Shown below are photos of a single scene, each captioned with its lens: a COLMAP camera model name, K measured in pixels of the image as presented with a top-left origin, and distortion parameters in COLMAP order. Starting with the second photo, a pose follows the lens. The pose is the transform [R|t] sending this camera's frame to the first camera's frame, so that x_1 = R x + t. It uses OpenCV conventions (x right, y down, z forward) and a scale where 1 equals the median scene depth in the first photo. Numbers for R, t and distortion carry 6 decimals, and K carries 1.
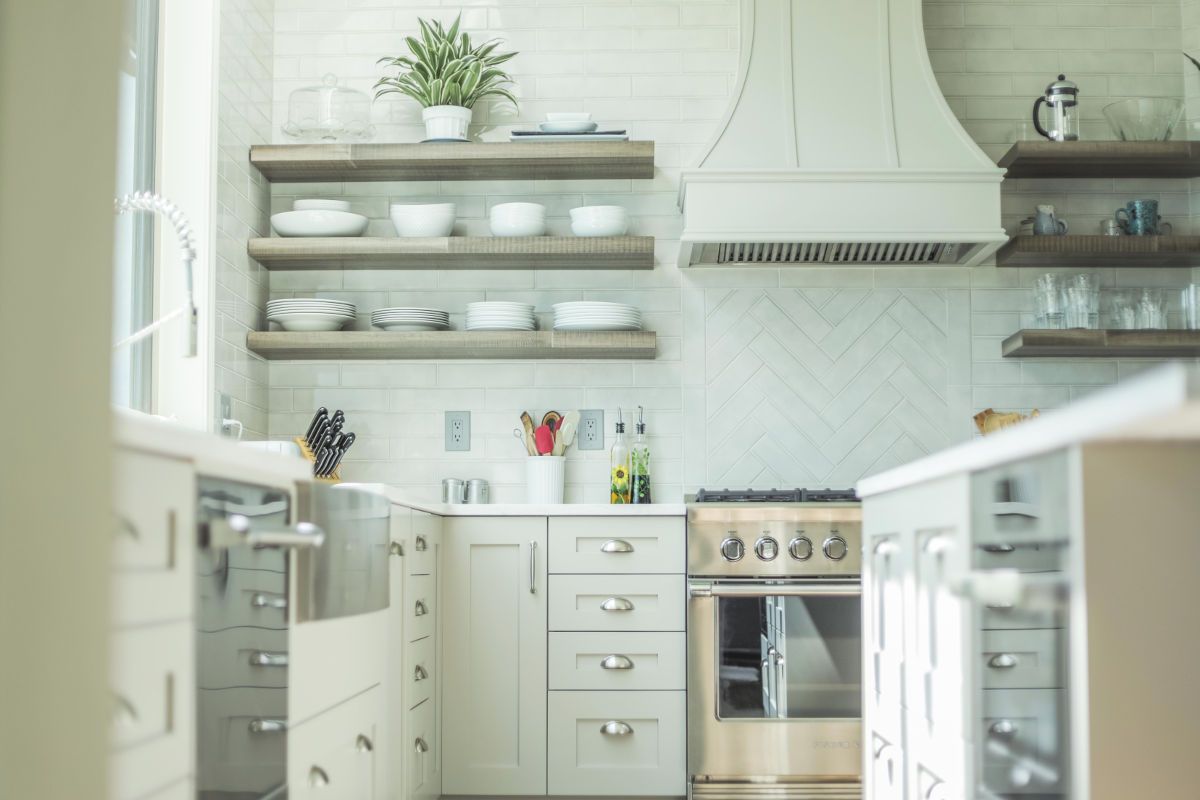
lens RADIAL K [[1752.8, 0, 603.5], [0, 1752.8, 426.8], [0, 0, 1]] dist [-0.104699, -0.049010]
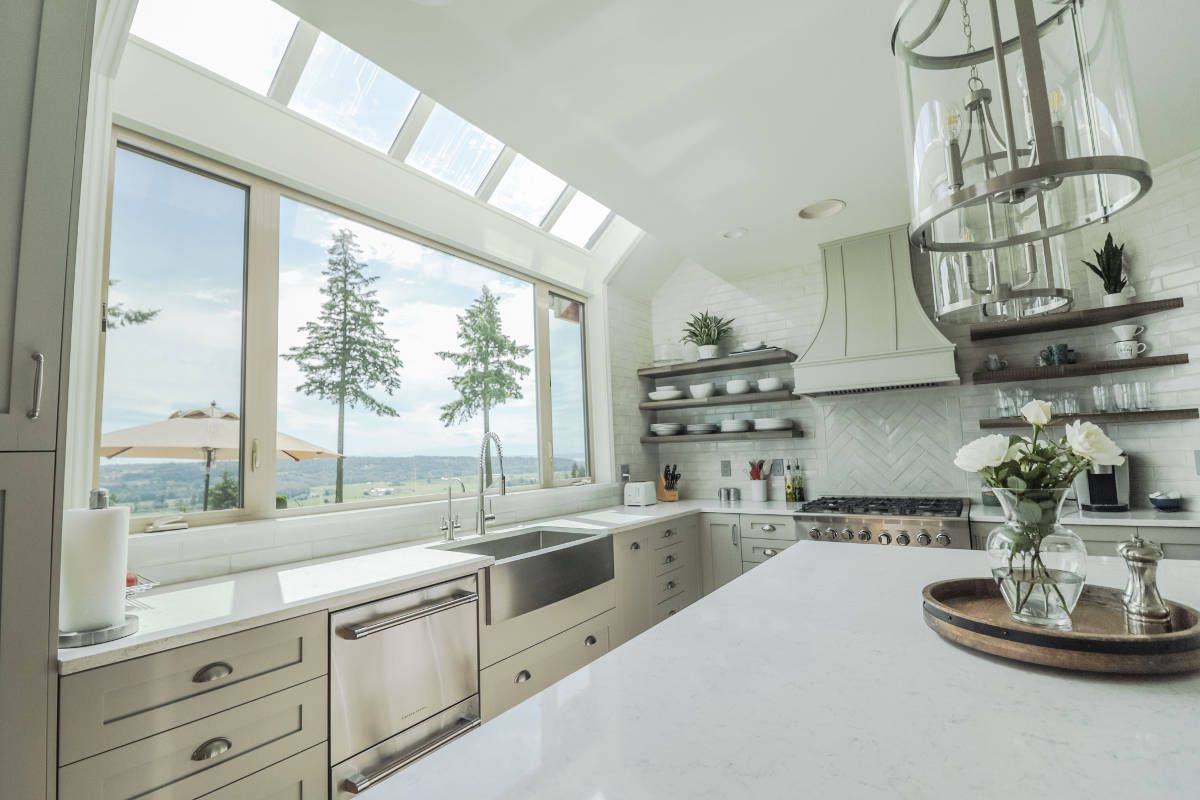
lens RADIAL K [[551.1, 0, 592.9], [0, 551.1, 401.9], [0, 0, 1]] dist [-0.002524, -0.012524]
pose [[0.832540, -0.078975, -0.548306, 0.211875], [0.075215, 0.996735, -0.029360, -0.088798], [0.548834, -0.016797, 0.835762, 0.223733]]
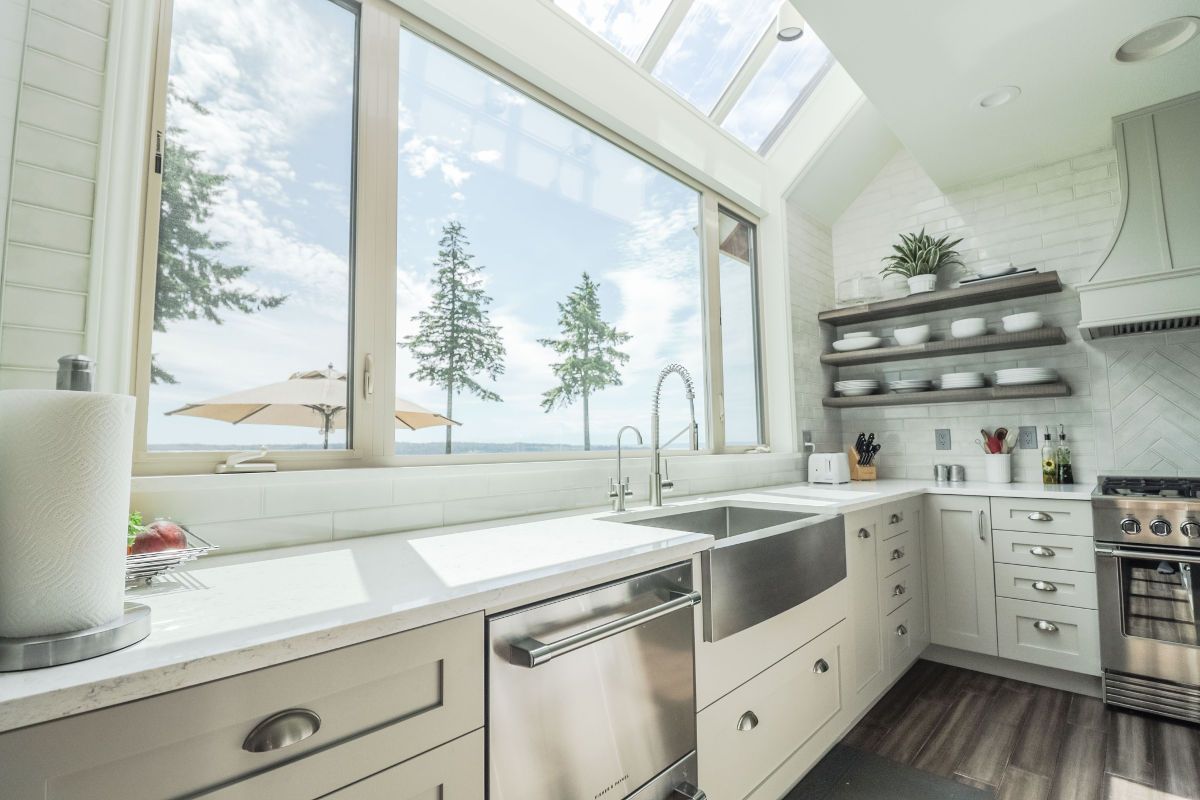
lens RADIAL K [[549.1, 0, 594.9], [0, 549.1, 403.6], [0, 0, 1]] dist [-0.003382, -0.012780]
pose [[0.729141, -0.059089, -0.681807, 0.053506], [0.062607, 0.997847, -0.019525, -0.051408], [0.681493, -0.028449, 0.731271, 0.298963]]
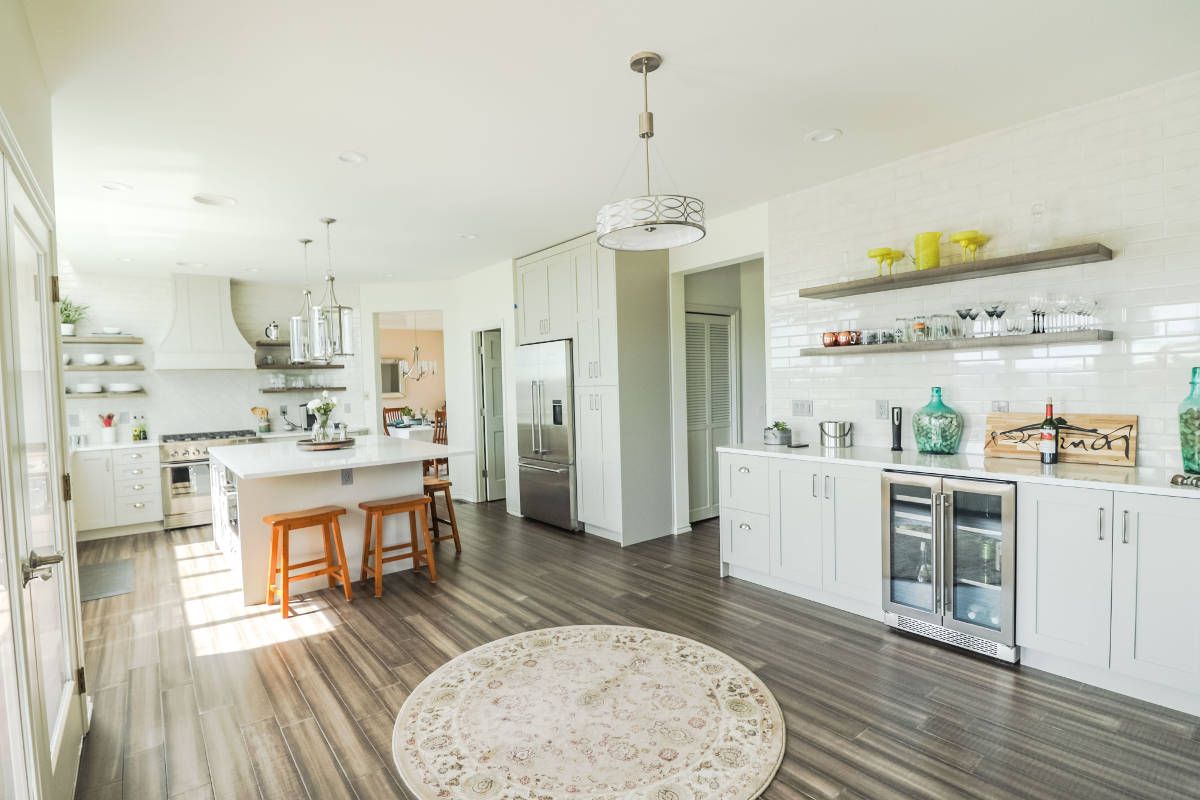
lens RADIAL K [[576.0, 0, 592.3], [0, 576.0, 403.8], [0, 0, 1]] dist [-0.000226, -0.011412]
pose [[0.770321, -0.044156, 0.636126, -0.014256], [-0.022063, 0.995156, 0.095796, -0.159043], [-0.637275, -0.087829, 0.765615, -0.462592]]
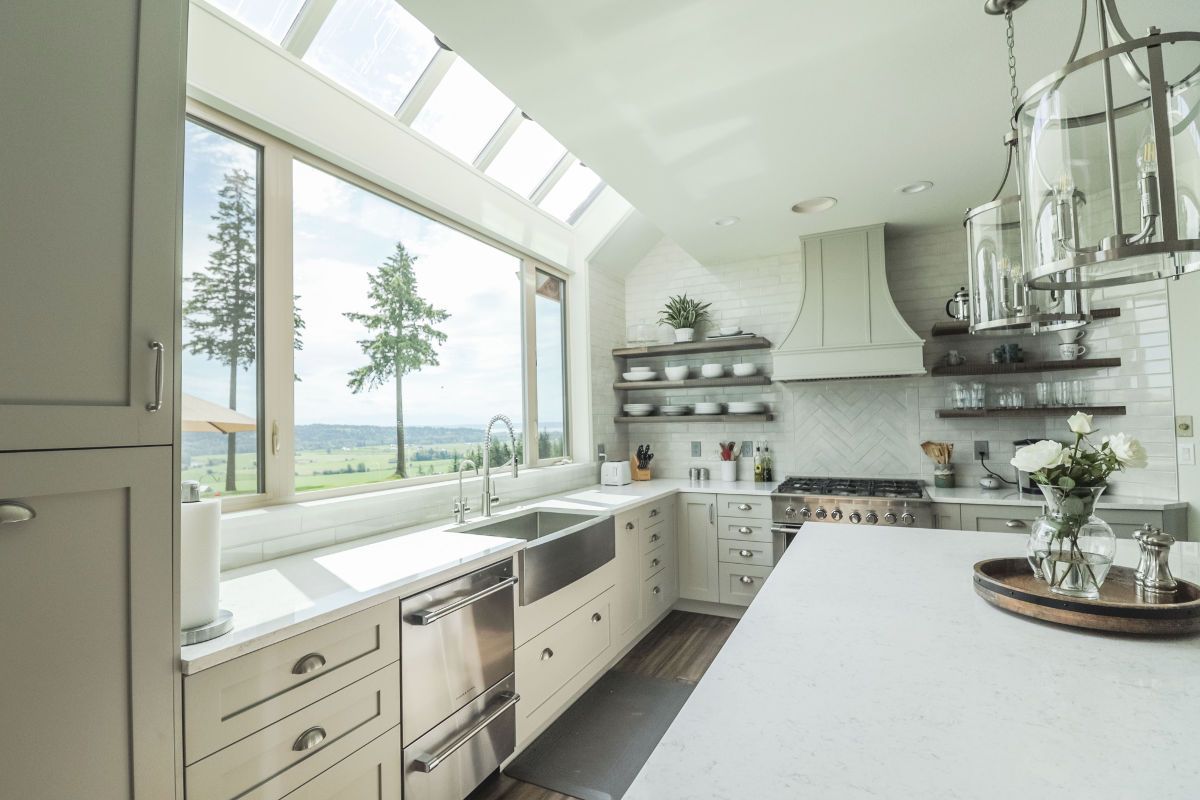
lens RADIAL K [[568.8, 0, 584.5], [0, 568.8, 401.8], [0, 0, 1]] dist [0.000776, -0.014287]
pose [[0.899782, -0.030784, -0.435253, 0.145677], [0.049385, 0.998283, 0.031485, -0.107574], [0.433537, -0.049824, 0.899757, 0.159821]]
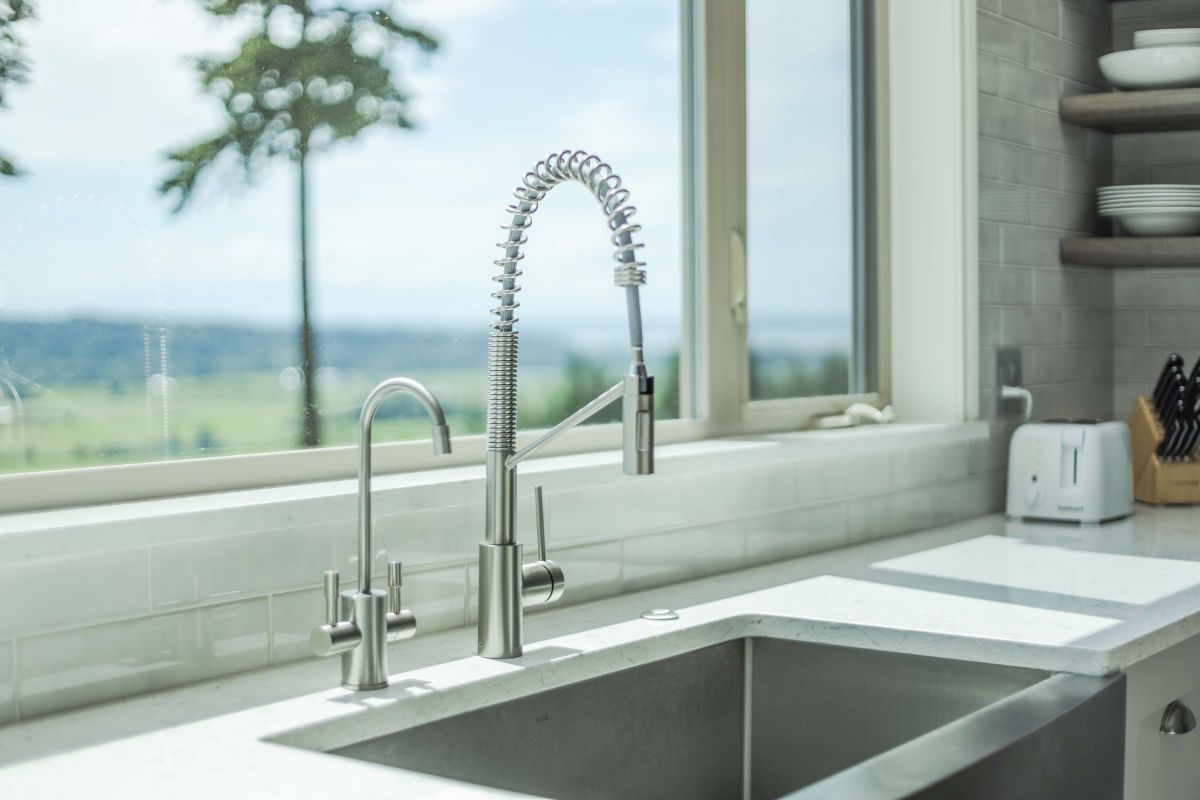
lens RADIAL K [[1752.8, 0, 603.5], [0, 1752.8, 426.8], [0, 0, 1]] dist [-0.104699, -0.049010]
pose [[0.824862, 0.033601, -0.564334, 0.027385], [0.043691, 0.991458, 0.122893, -0.071143], [0.563643, -0.126026, 0.816348, 0.343906]]
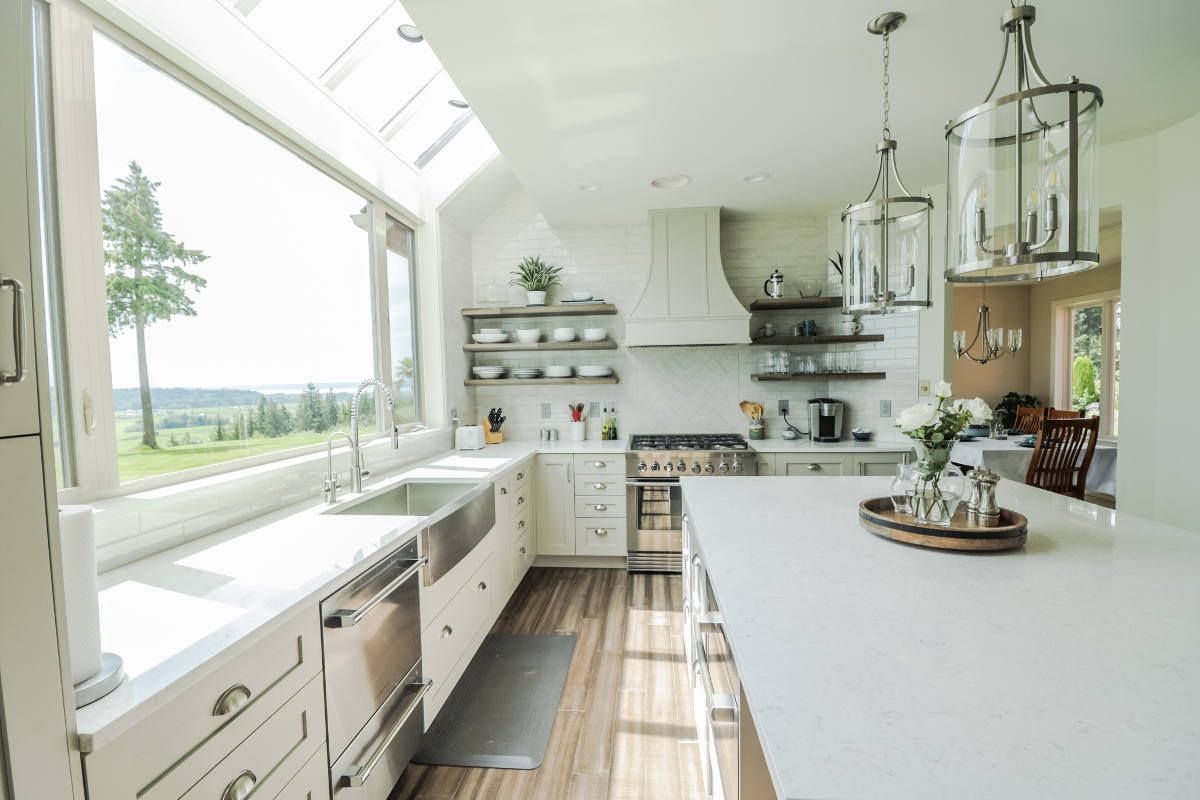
lens RADIAL K [[555.2, 0, 595.7], [0, 555.2, 407.1], [0, 0, 1]] dist [-0.000149, -0.012682]
pose [[0.997176, -0.013582, -0.073859, 0.059219], [0.022820, 0.991804, 0.125713, -0.113422], [0.071547, -0.127043, 0.989313, 0.157999]]
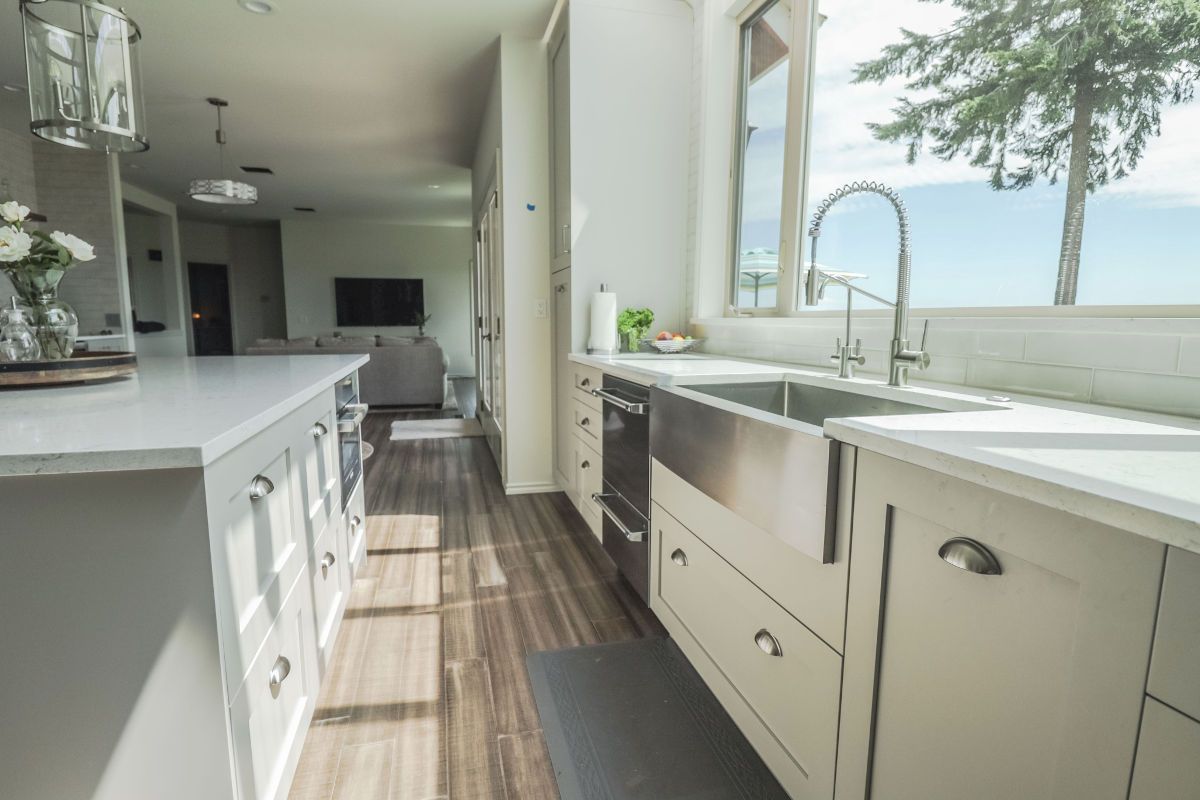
lens RADIAL K [[551.1, 0, 592.9], [0, 551.1, 401.9], [0, 0, 1]] dist [-0.002524, -0.012524]
pose [[-0.956766, 0.047741, -0.286915, 0.039365], [0.026410, 0.996622, 0.077766, -0.000609], [0.289658, 0.066827, -0.954794, 0.832916]]
